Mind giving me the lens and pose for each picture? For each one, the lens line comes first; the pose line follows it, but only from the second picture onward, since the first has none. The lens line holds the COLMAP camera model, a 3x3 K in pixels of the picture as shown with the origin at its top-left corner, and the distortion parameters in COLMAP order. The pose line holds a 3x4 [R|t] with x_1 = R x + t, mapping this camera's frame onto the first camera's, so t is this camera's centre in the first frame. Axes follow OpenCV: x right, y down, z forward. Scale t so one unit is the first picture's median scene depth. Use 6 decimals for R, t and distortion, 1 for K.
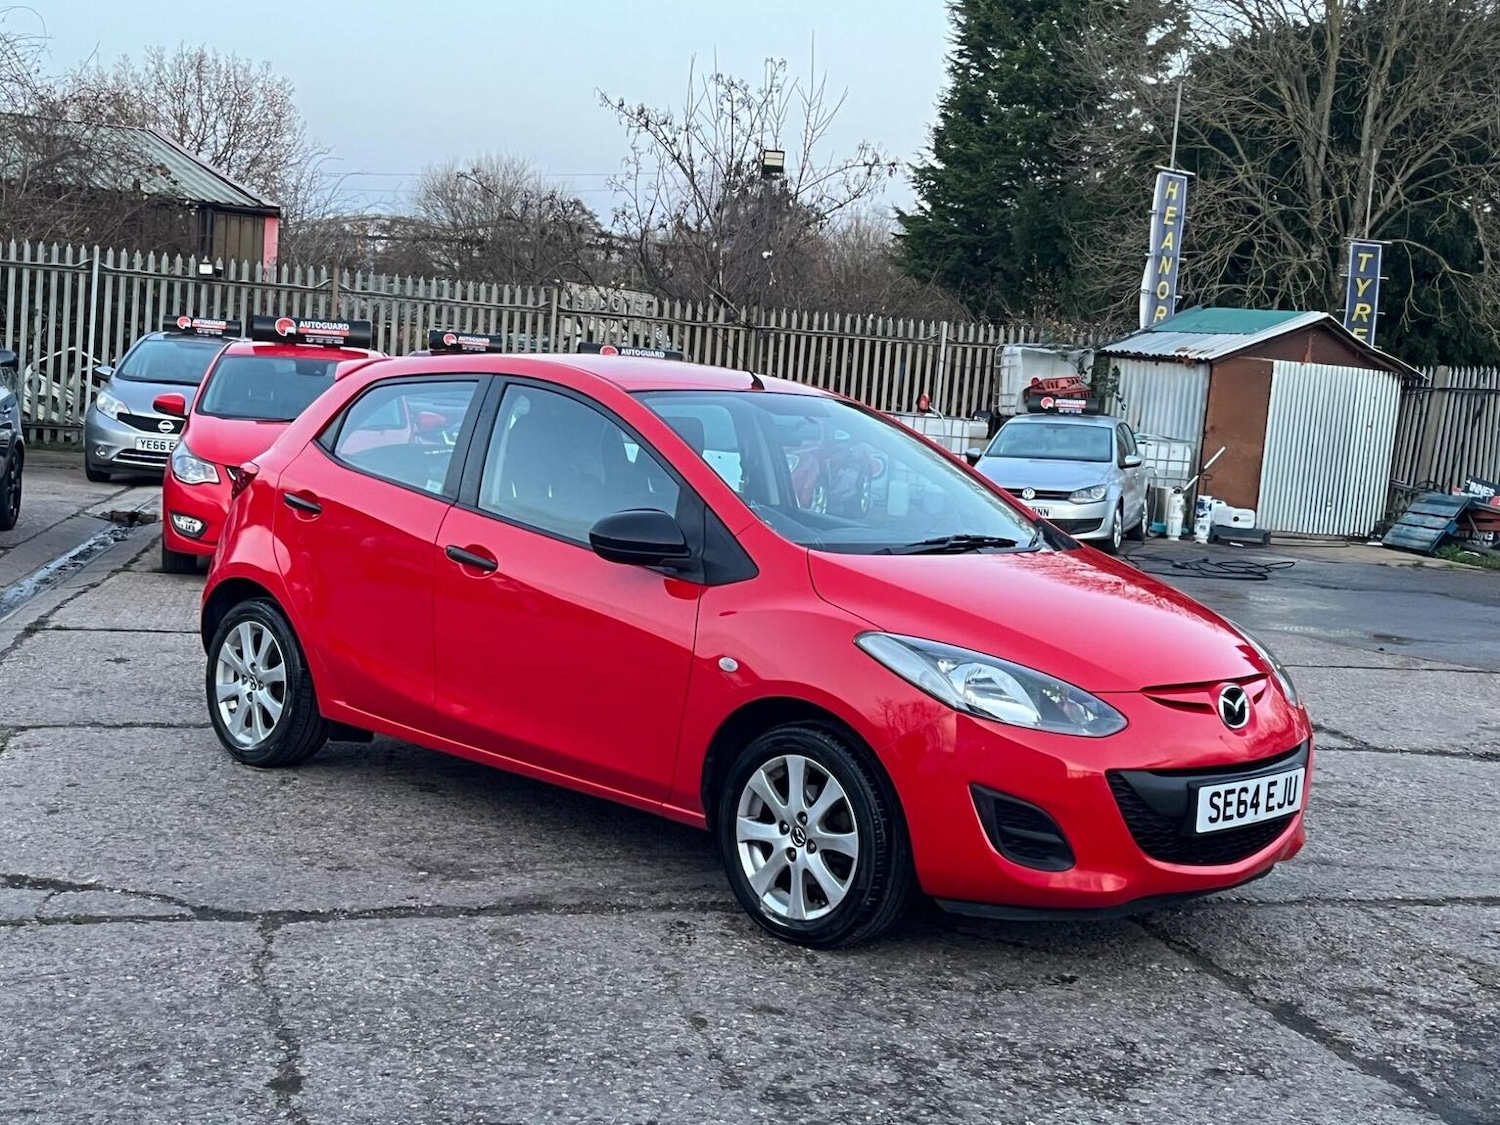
lens RADIAL K [[1959.3, 0, 747.0], [0, 1959.3, 570.4], [0, 0, 1]] dist [0.142137, -0.478596]
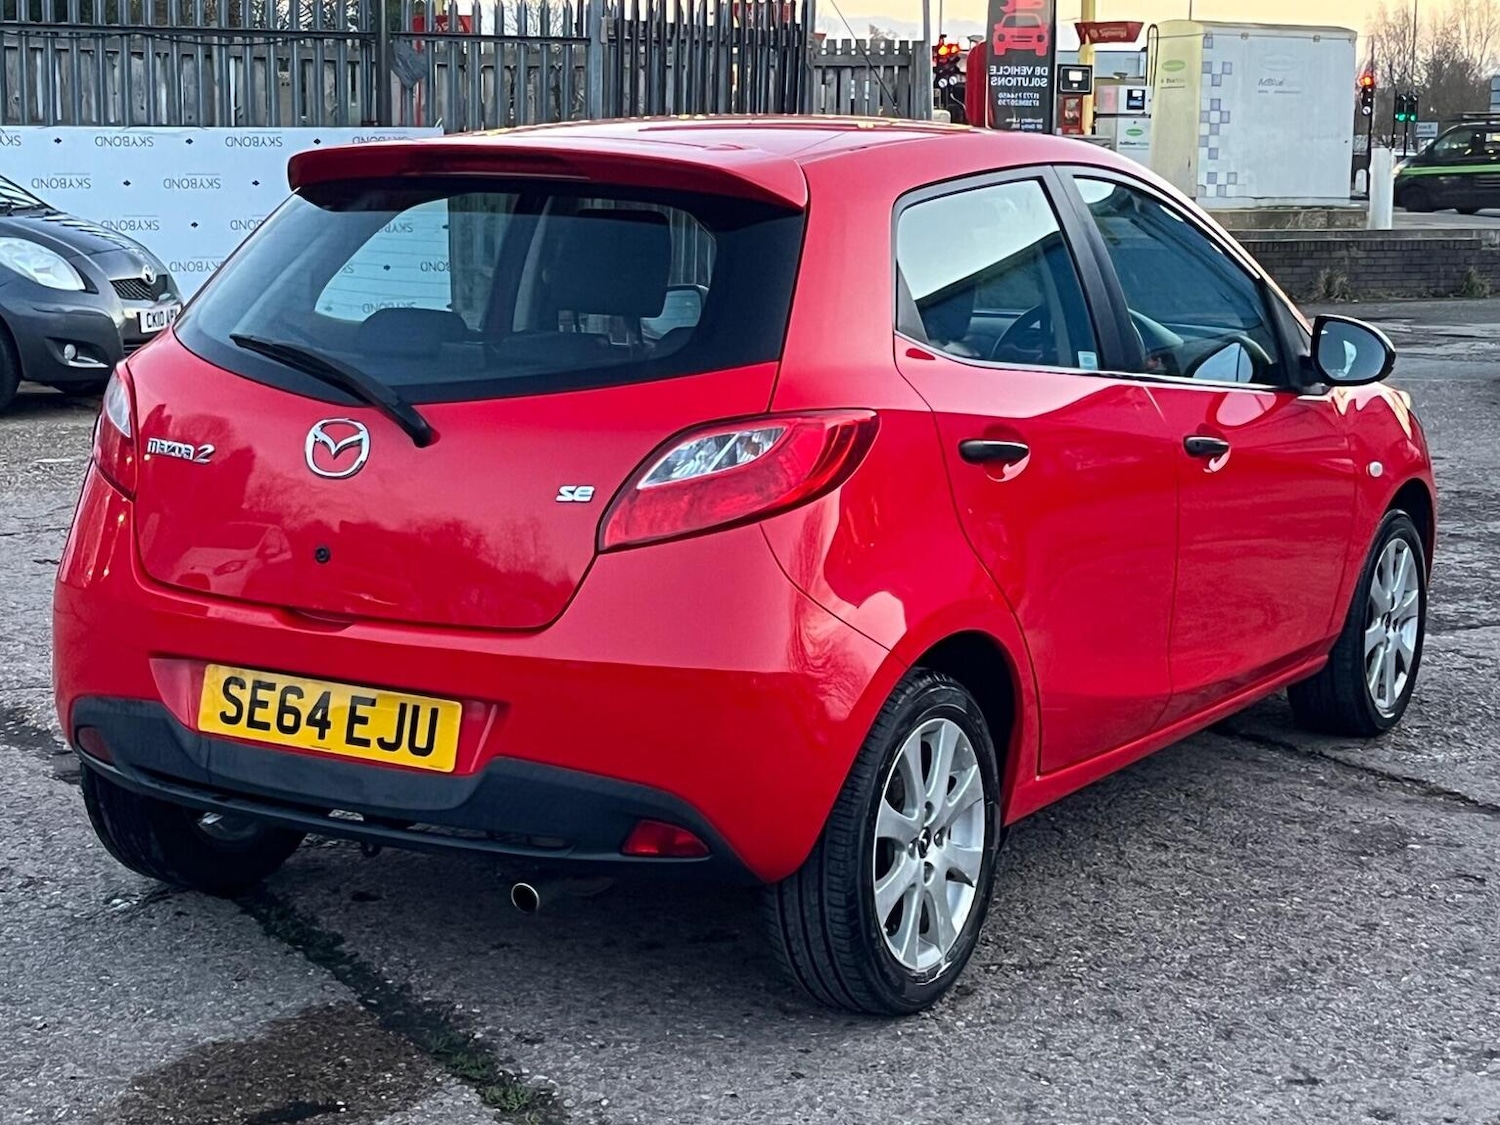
lens RADIAL K [[2655.4, 0, 720.8], [0, 2655.4, 558.8], [0, 0, 1]] dist [0.180441, -0.744184]
pose [[-0.215217, -0.225810, 0.950101, -0.983782], [0.064336, 0.967507, 0.244521, -0.202805], [-0.974445, 0.113750, -0.193696, 1.356080]]
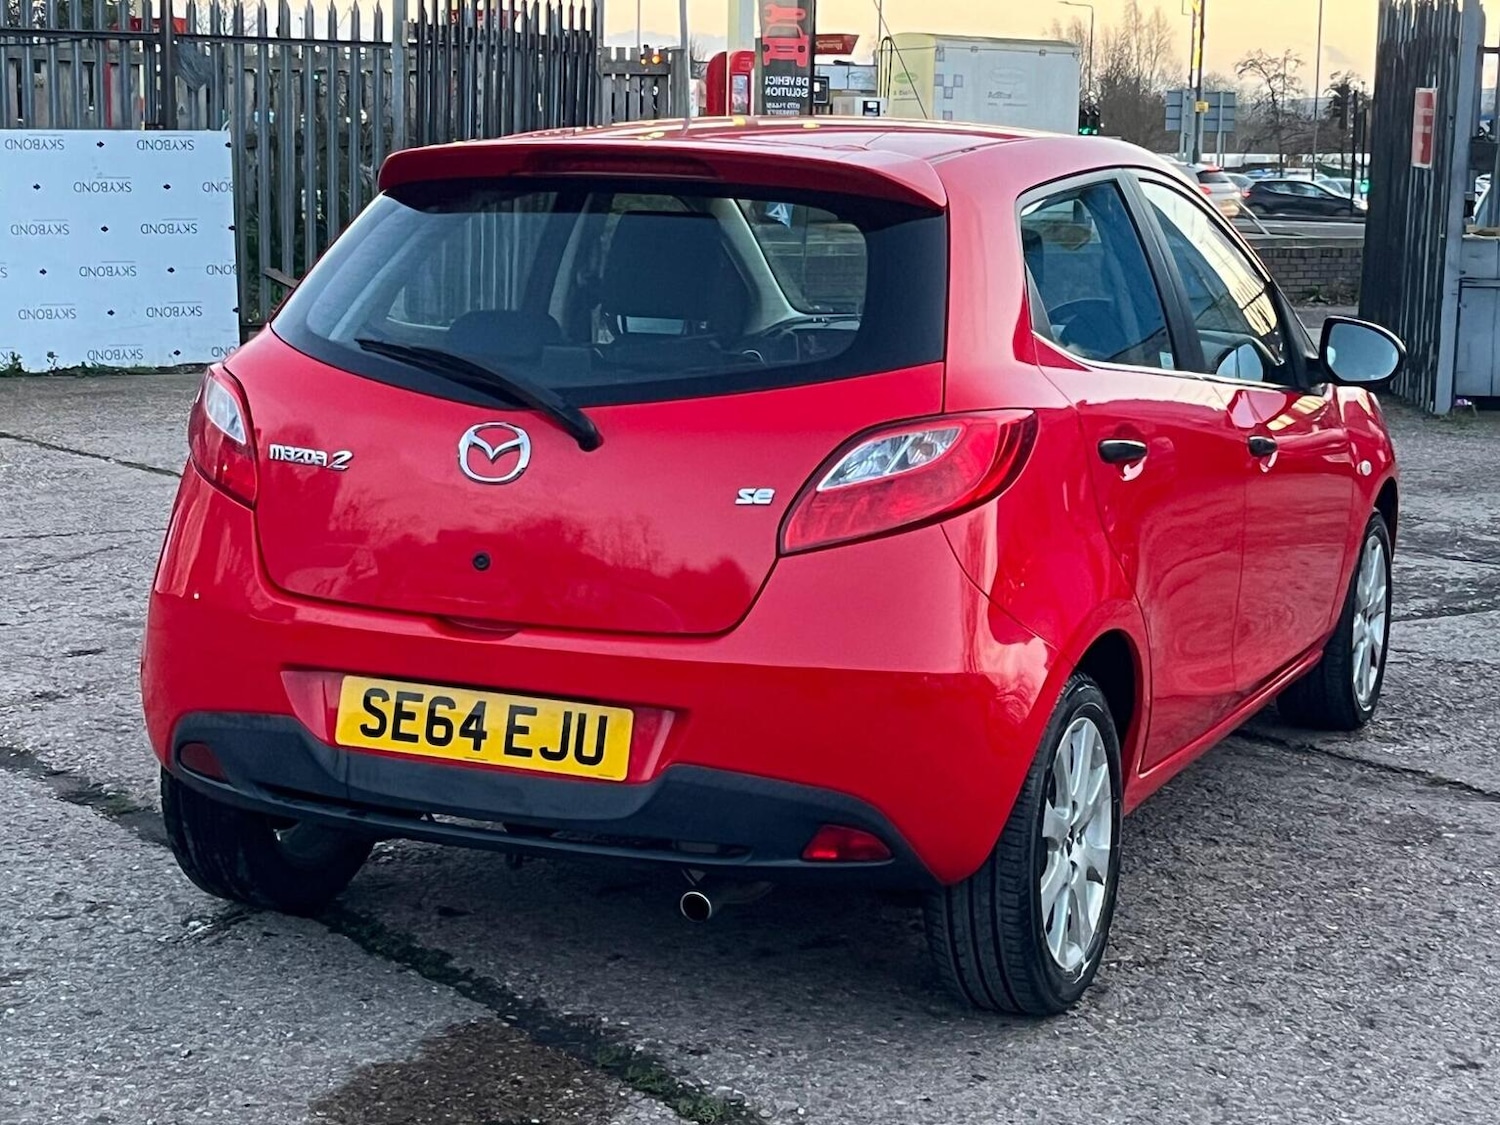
lens RADIAL K [[2655.4, 0, 720.8], [0, 2655.4, 558.8], [0, 0, 1]] dist [0.180441, -0.744184]
pose [[-0.327329, -0.219088, 0.919161, -0.943023], [0.048039, 0.967632, 0.247750, -0.206900], [-0.943689, 0.125251, -0.306209, 1.479346]]
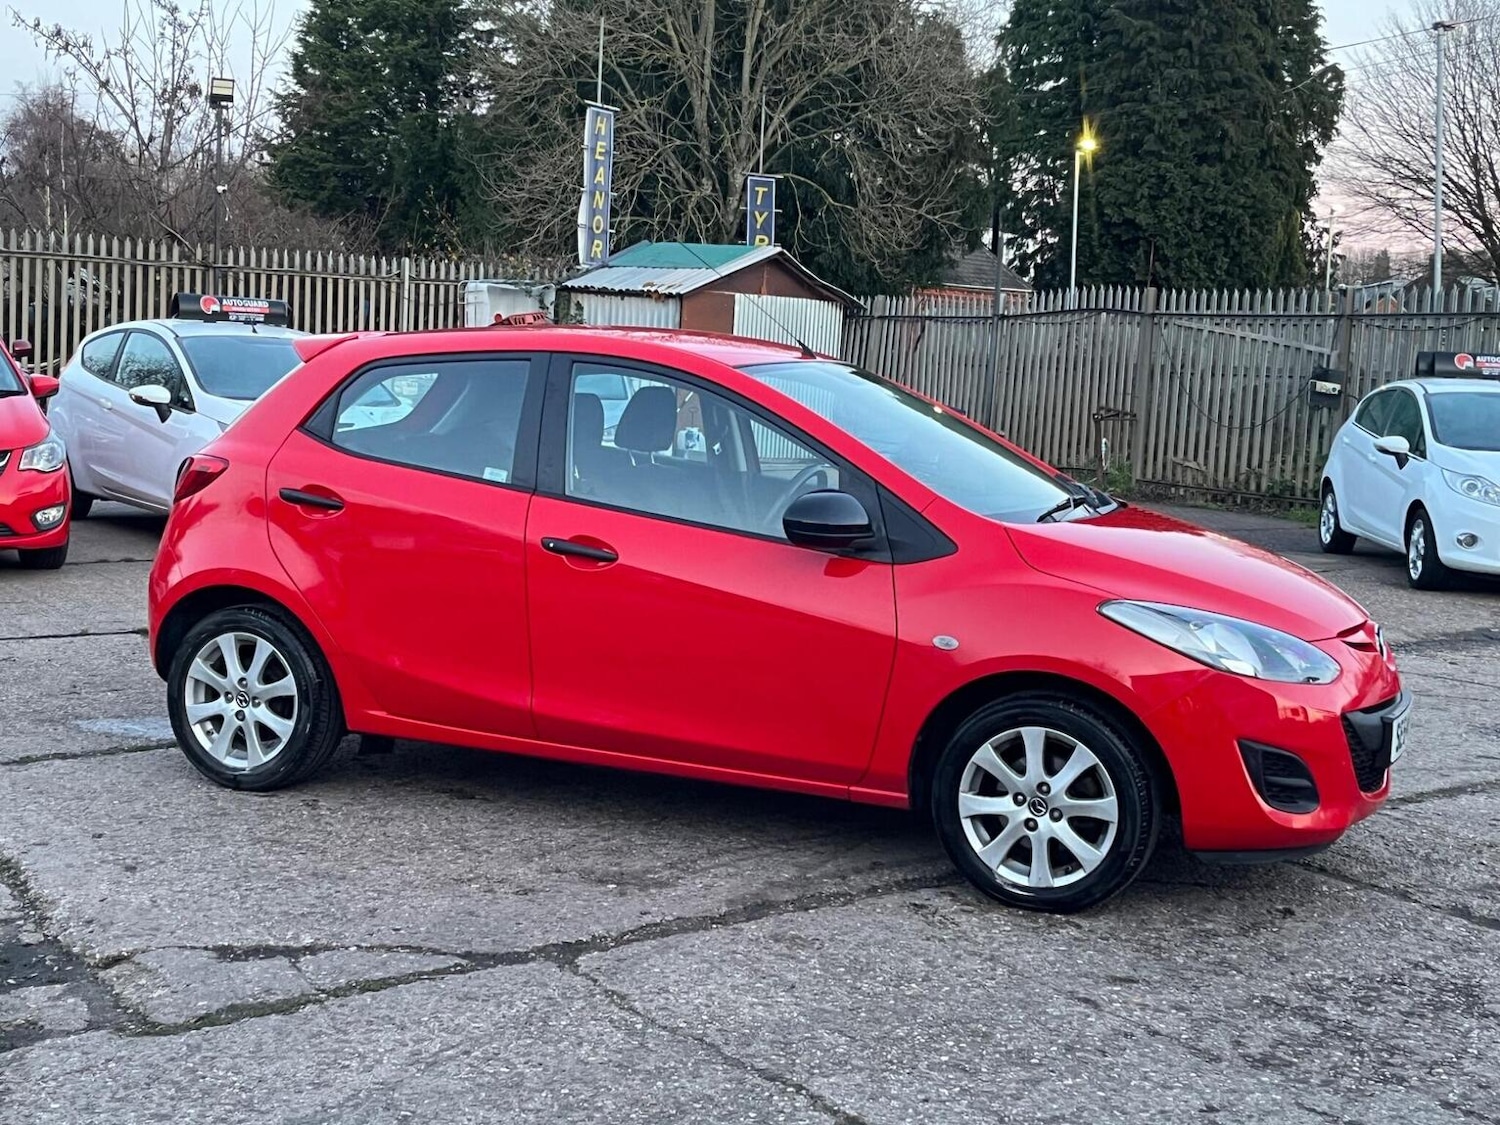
lens RADIAL K [[1954.5, 0, 746.3], [0, 1954.5, 562.7], [0, 0, 1]] dist [0.137418, -0.444791]
pose [[0.937948, -0.068088, 0.340025, -0.390326], [0.056779, 0.997456, 0.043110, -0.036419], [-0.342096, -0.021129, 0.939428, 0.089008]]
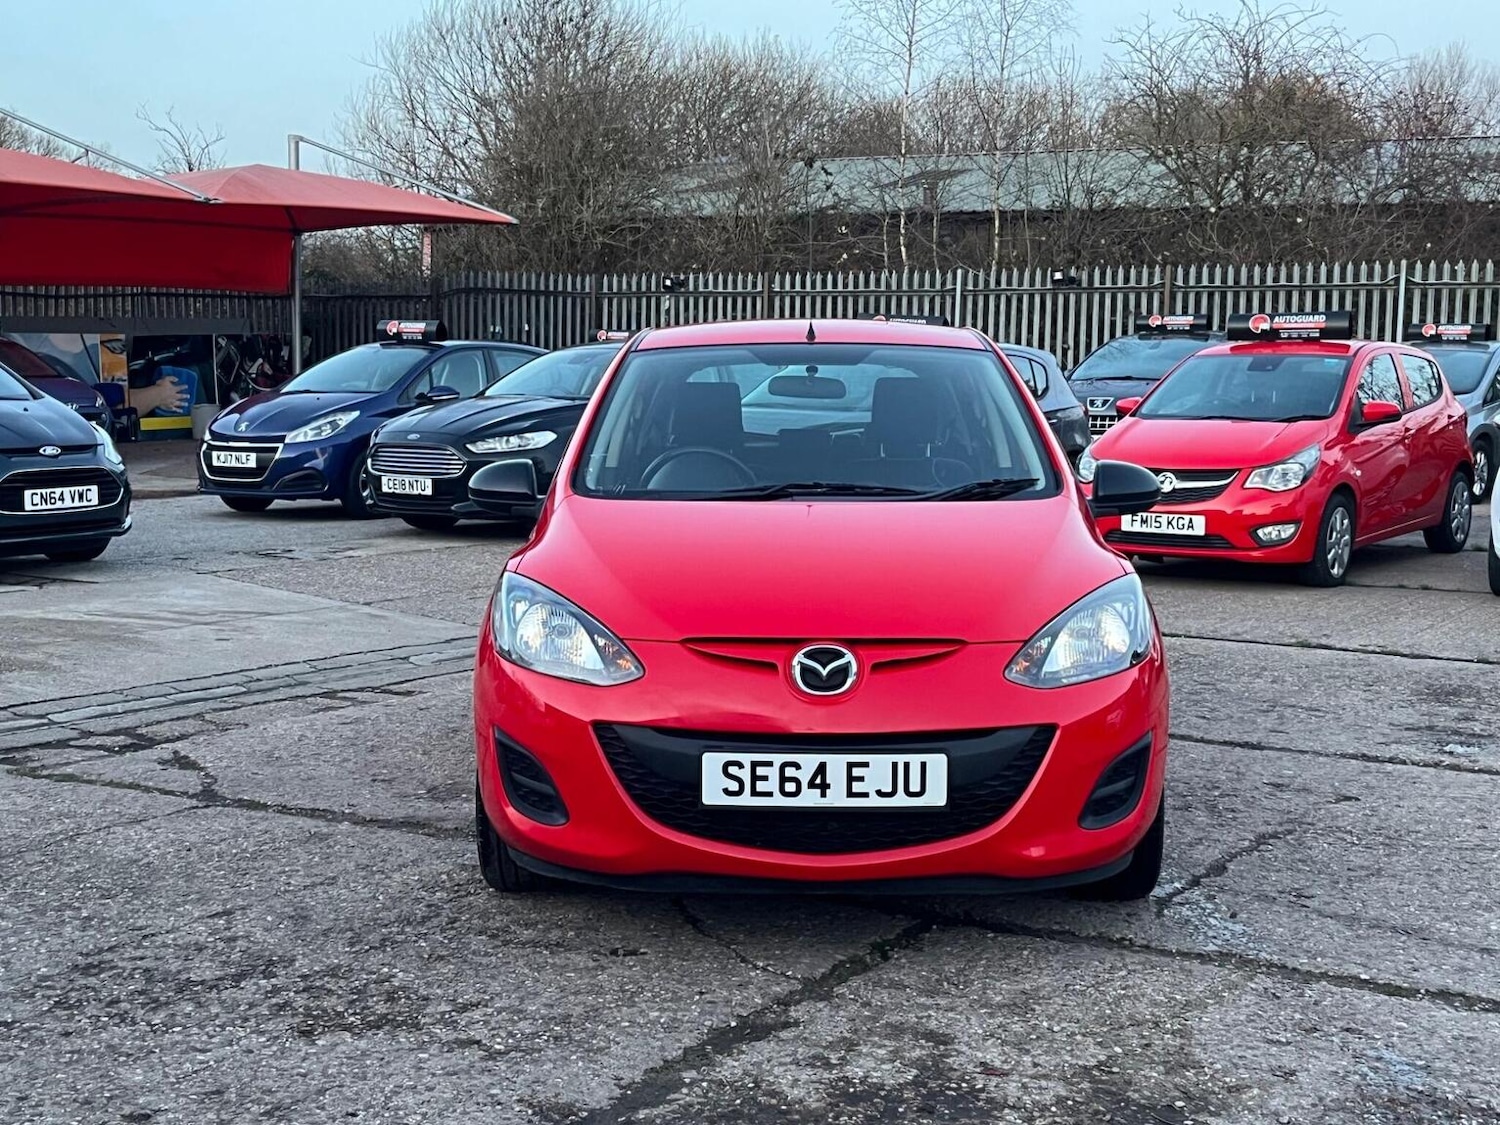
lens RADIAL K [[1975.8, 0, 747.4], [0, 1975.8, 562.4], [0, 0, 1]] dist [0.151675, -0.539648]
pose [[0.673833, 0.009950, -0.738817, 0.746806], [-0.027361, 0.999560, -0.011493, 0.029496], [0.738377, 0.027959, 0.673808, 0.351579]]
